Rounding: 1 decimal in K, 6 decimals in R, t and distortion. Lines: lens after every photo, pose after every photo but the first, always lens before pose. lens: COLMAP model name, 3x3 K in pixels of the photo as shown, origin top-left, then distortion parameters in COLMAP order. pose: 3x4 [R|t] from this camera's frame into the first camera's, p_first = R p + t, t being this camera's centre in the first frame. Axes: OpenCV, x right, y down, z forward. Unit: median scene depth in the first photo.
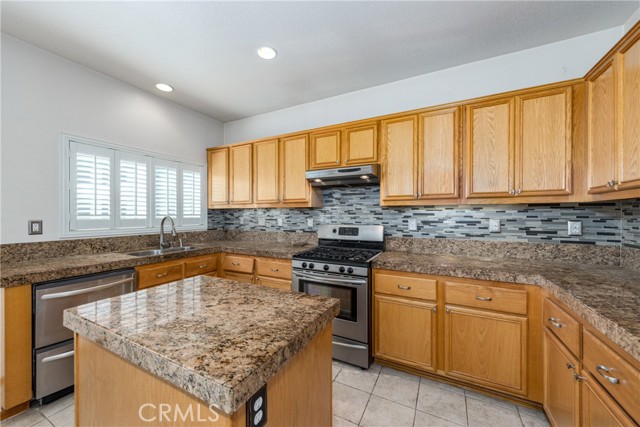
lens RADIAL K [[244.4, 0, 319.0], [0, 244.4, 214.2], [0, 0, 1]] dist [-0.007854, -0.000061]
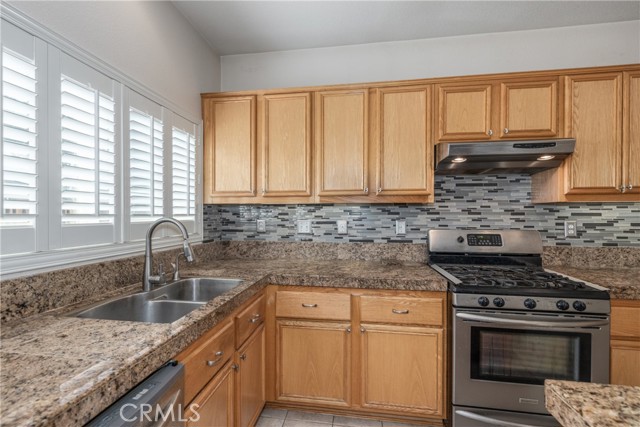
lens RADIAL K [[284.2, 0, 318.6], [0, 284.2, 214.1], [0, 0, 1]] dist [0.001745, -0.000636]
pose [[0.944054, 0.001252, 0.329789, -0.548411], [-0.000923, 0.999999, -0.001156, 0.000869], [-0.329790, 0.000787, 0.944054, 0.409136]]
